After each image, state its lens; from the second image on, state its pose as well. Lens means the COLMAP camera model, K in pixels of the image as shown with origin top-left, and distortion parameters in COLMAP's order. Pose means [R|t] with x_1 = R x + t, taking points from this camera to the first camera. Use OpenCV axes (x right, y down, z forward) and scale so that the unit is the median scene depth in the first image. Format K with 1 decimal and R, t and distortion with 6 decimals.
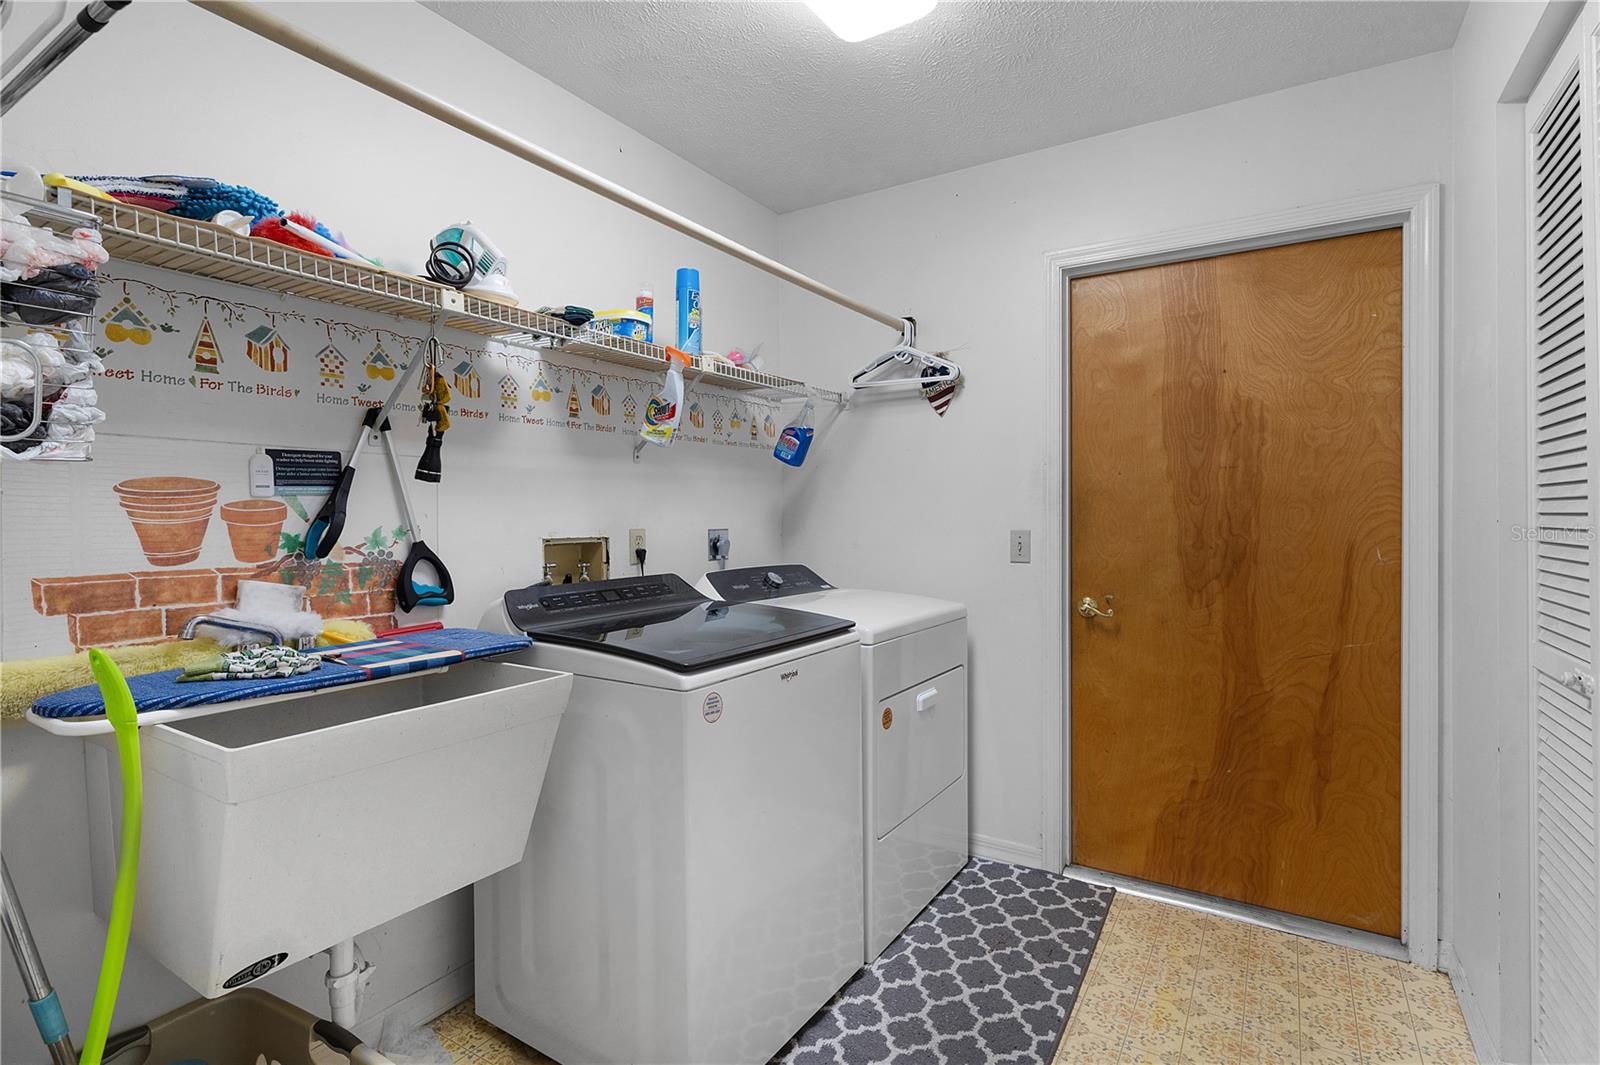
lens RADIAL K [[777.5, 0, 784.2], [0, 777.5, 523.2], [0, 0, 1]] dist [0.003277, 0.001133]
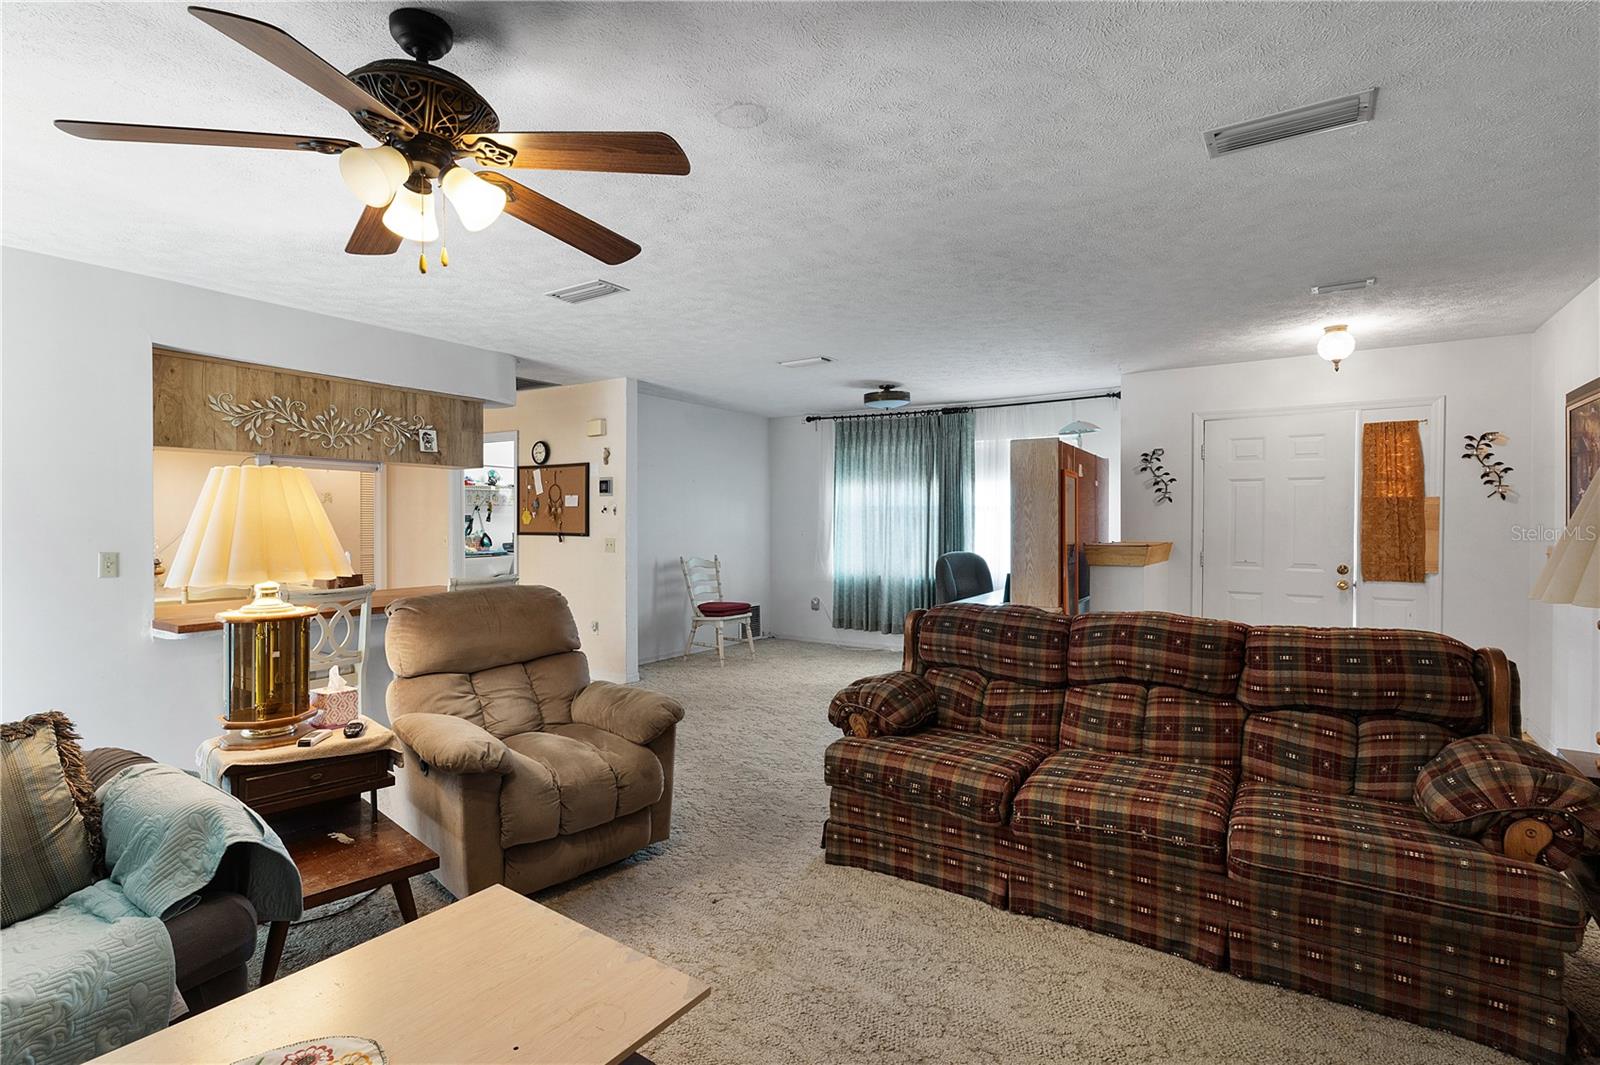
lens RADIAL K [[776.7, 0, 800.2], [0, 776.7, 529.3], [0, 0, 1]] dist [0.004188, 0.000393]
pose [[0.999937, 0.003936, -0.010487, 1.797724], [-0.003915, 0.999990, 0.002025, -0.018277], [0.010495, -0.001984, 0.999943, -4.451062]]
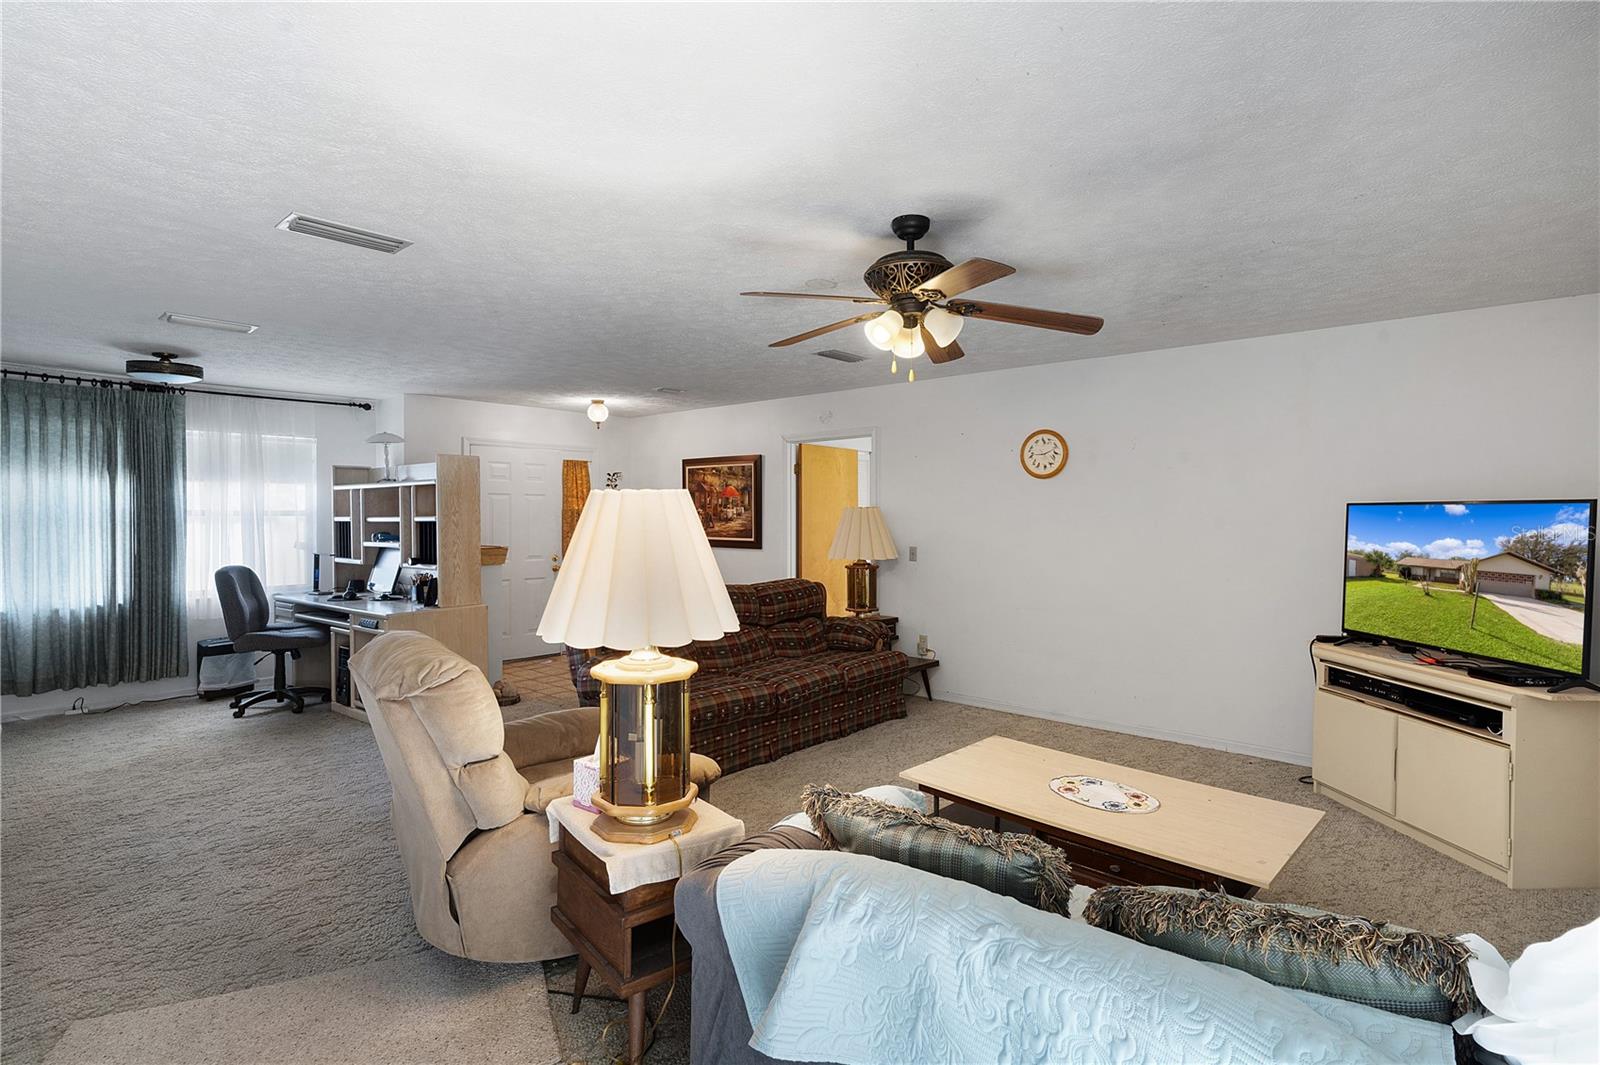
lens RADIAL K [[777.5, 0, 784.2], [0, 777.5, 523.2], [0, 0, 1]] dist [0.003277, 0.001133]
pose [[0.158177, -0.007014, 0.987386, -0.495804], [0.009086, 0.999943, 0.005647, -0.081038], [-0.987369, 0.008078, 0.158232, -3.308635]]
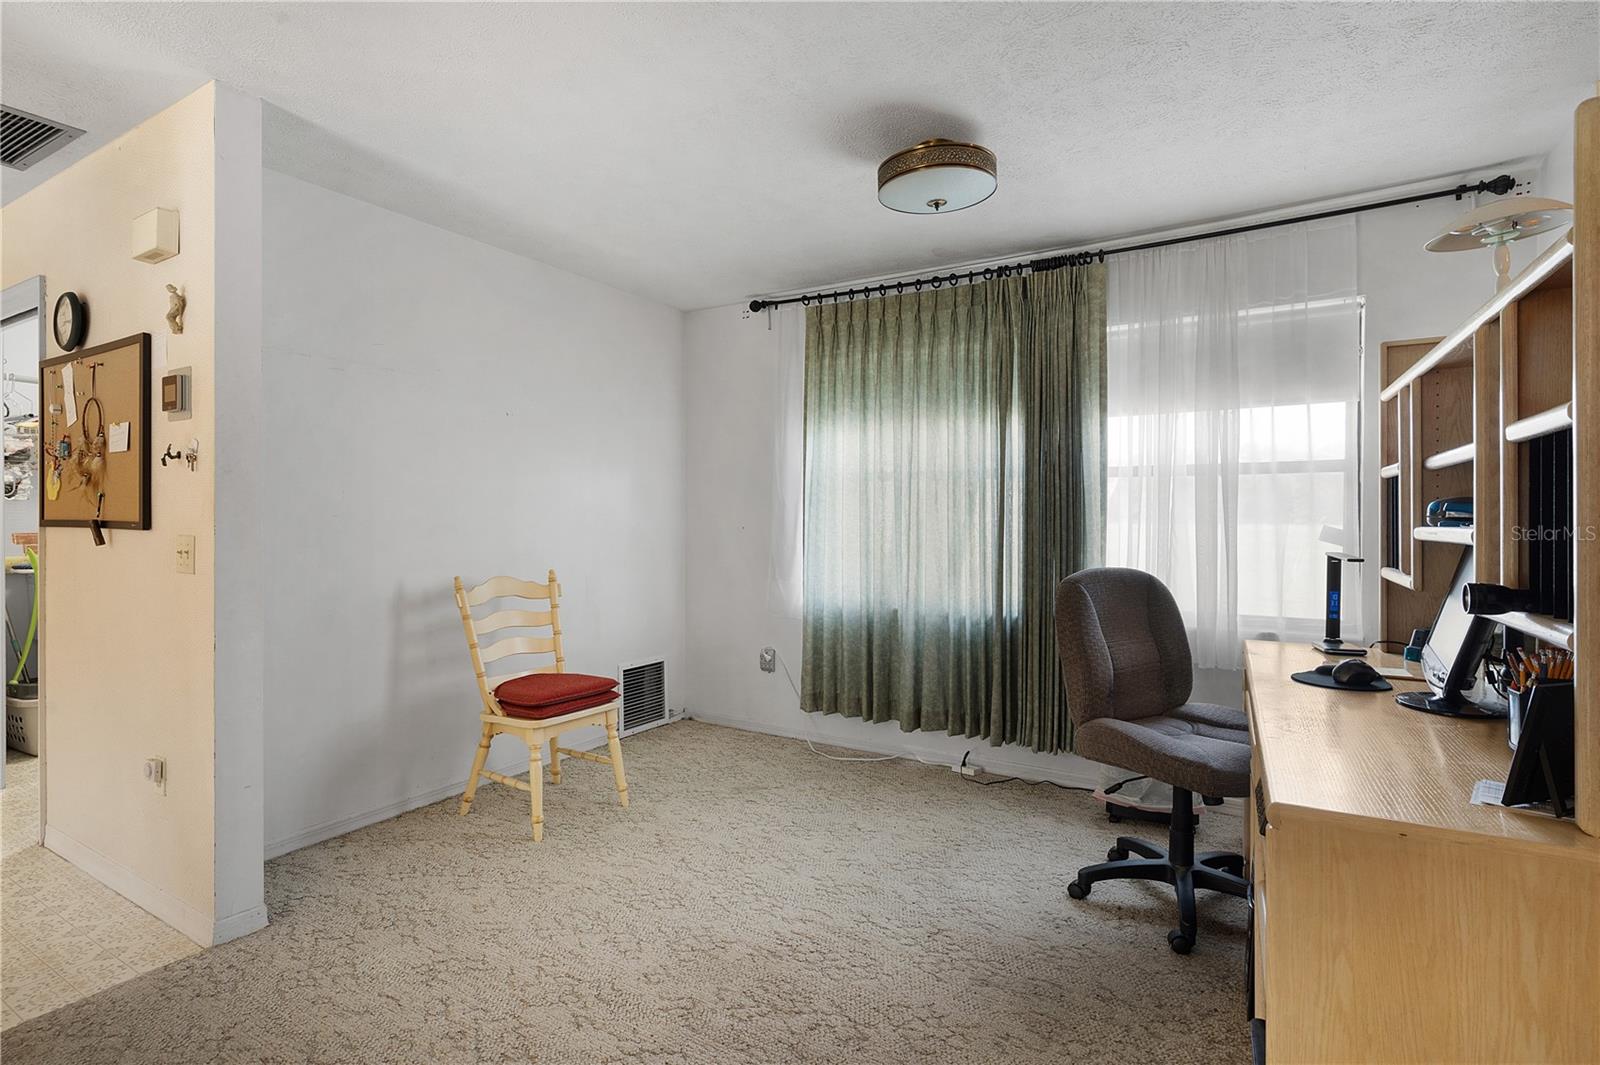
lens RADIAL K [[783.3, 0, 797.3], [0, 783.3, 513.7], [0, 0, 1]] dist [0.001653, -0.000464]
pose [[0.999746, 0.004586, 0.022051, 1.886429], [-0.004354, 0.999935, -0.010553, 0.009004], [-0.022098, 0.010454, 0.999701, -1.973644]]
